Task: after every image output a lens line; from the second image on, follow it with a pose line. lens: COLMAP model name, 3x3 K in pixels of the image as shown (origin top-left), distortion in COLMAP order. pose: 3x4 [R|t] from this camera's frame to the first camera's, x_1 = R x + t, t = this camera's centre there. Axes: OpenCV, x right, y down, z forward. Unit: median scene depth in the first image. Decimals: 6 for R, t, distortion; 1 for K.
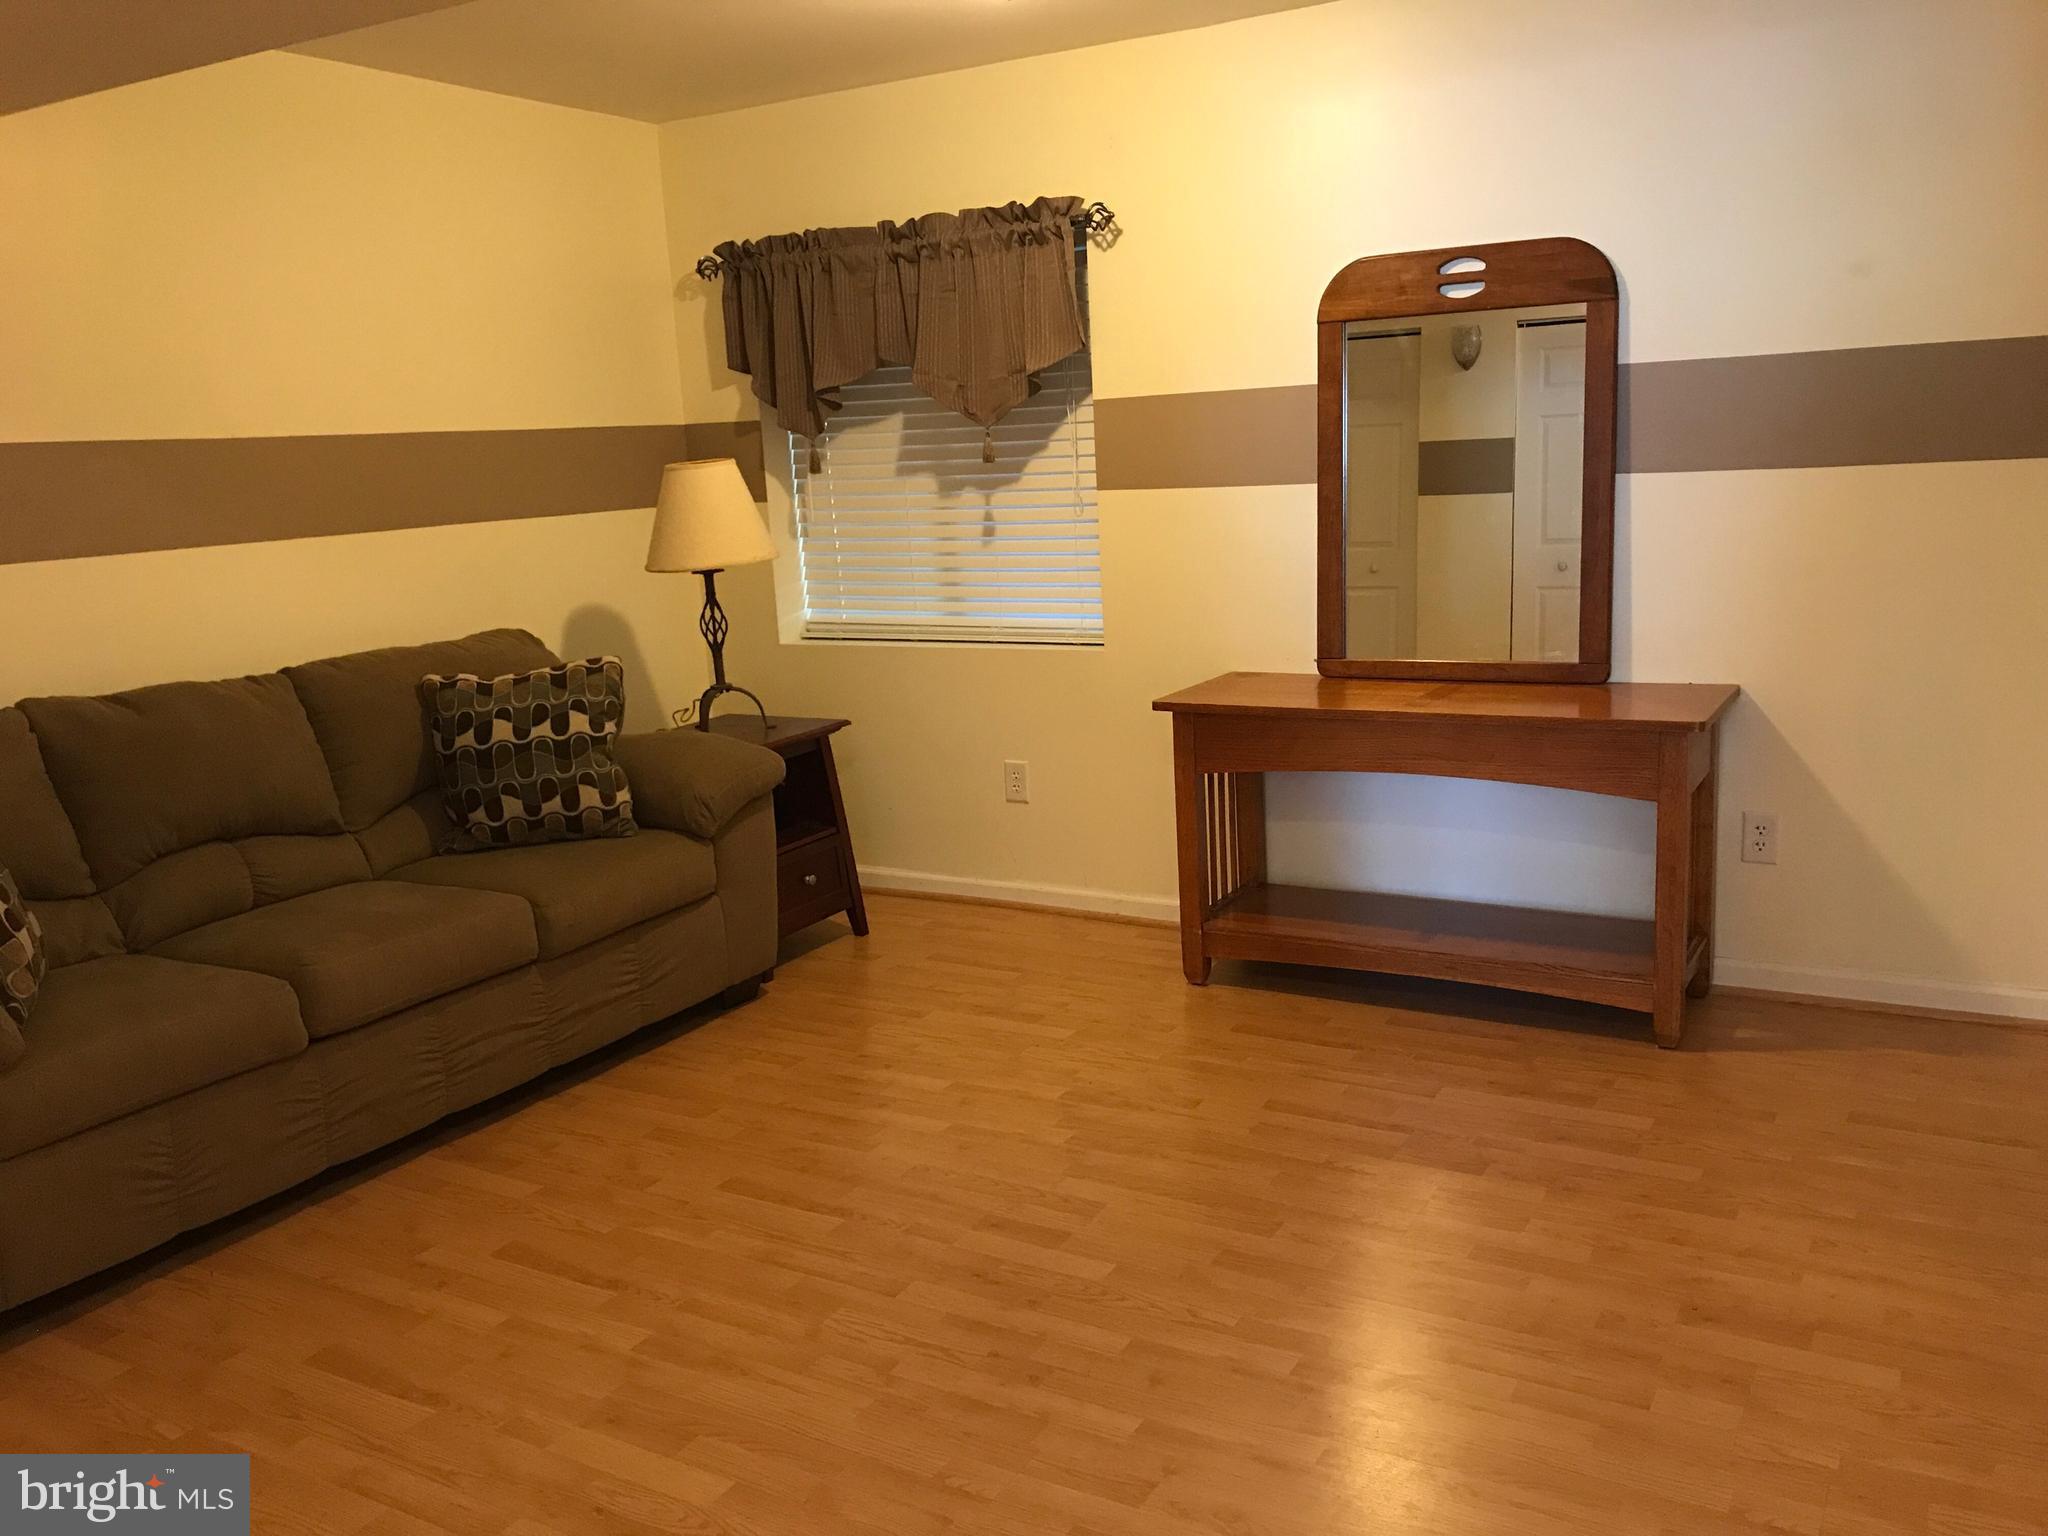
lens RADIAL K [[1687.3, 0, 1012.2], [0, 1687.3, 758.6], [0, 0, 1]] dist [0.031462, -0.031902]
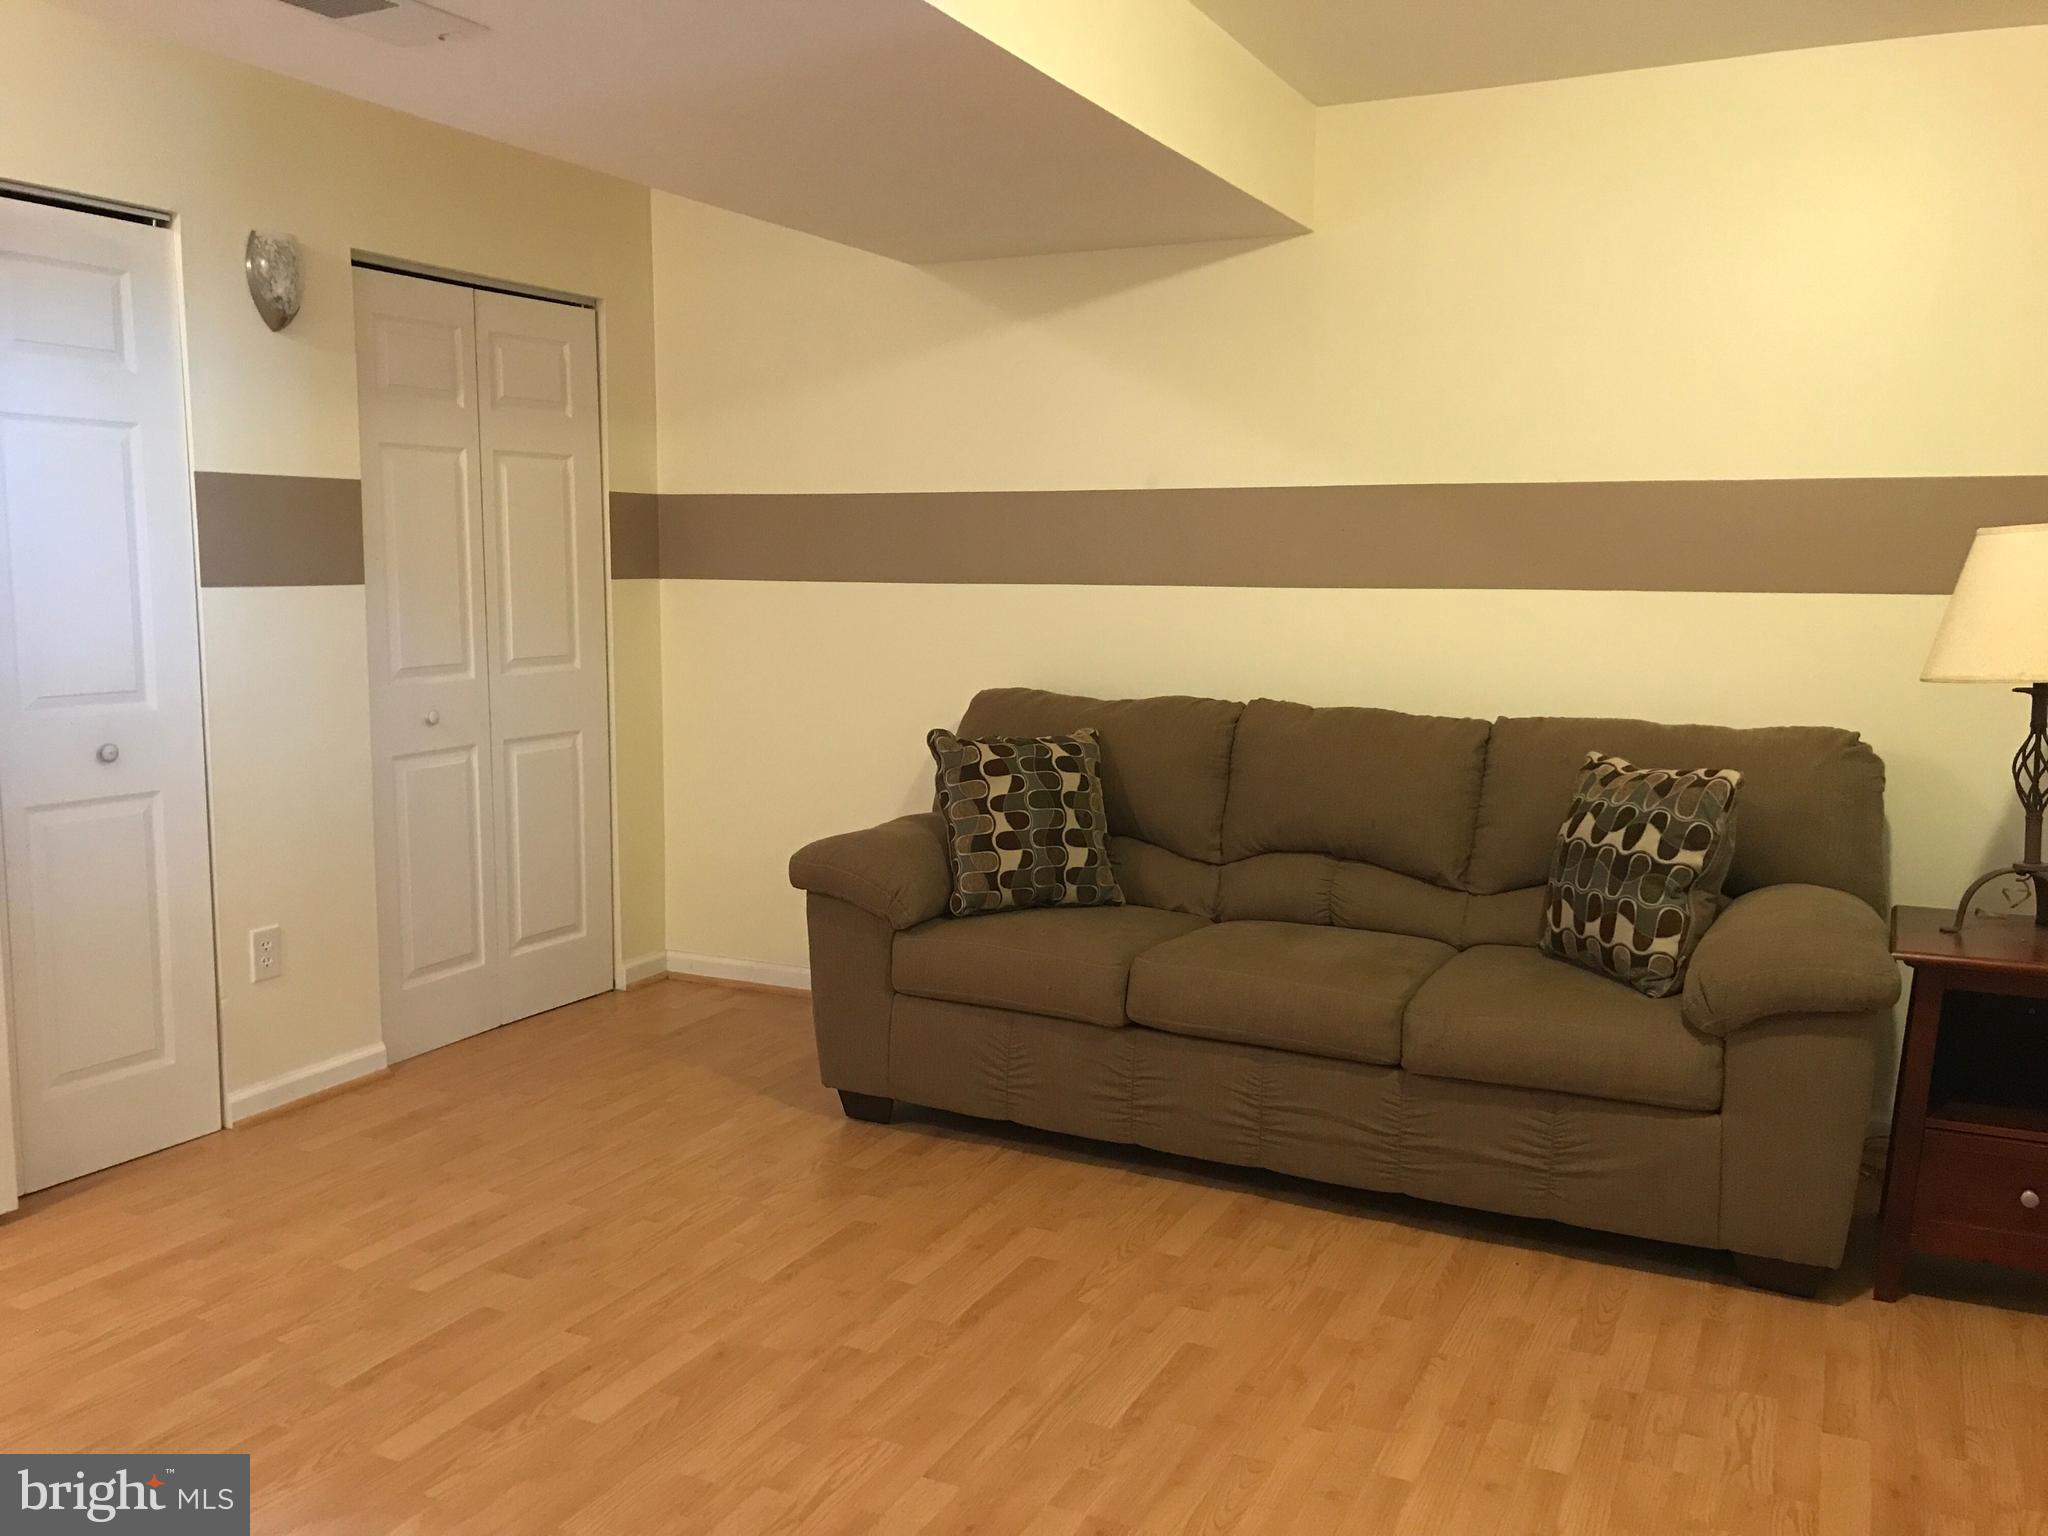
lens RADIAL K [[1687.3, 0, 1018.3], [0, 1687.3, 749.4], [0, 0, 1]] dist [0.031462, -0.031902]
pose [[0.073815, 0.170779, -0.982541, 0.519059], [-0.191475, 0.969325, 0.154097, -0.133925], [0.978718, 0.176757, 0.104251, 0.637407]]
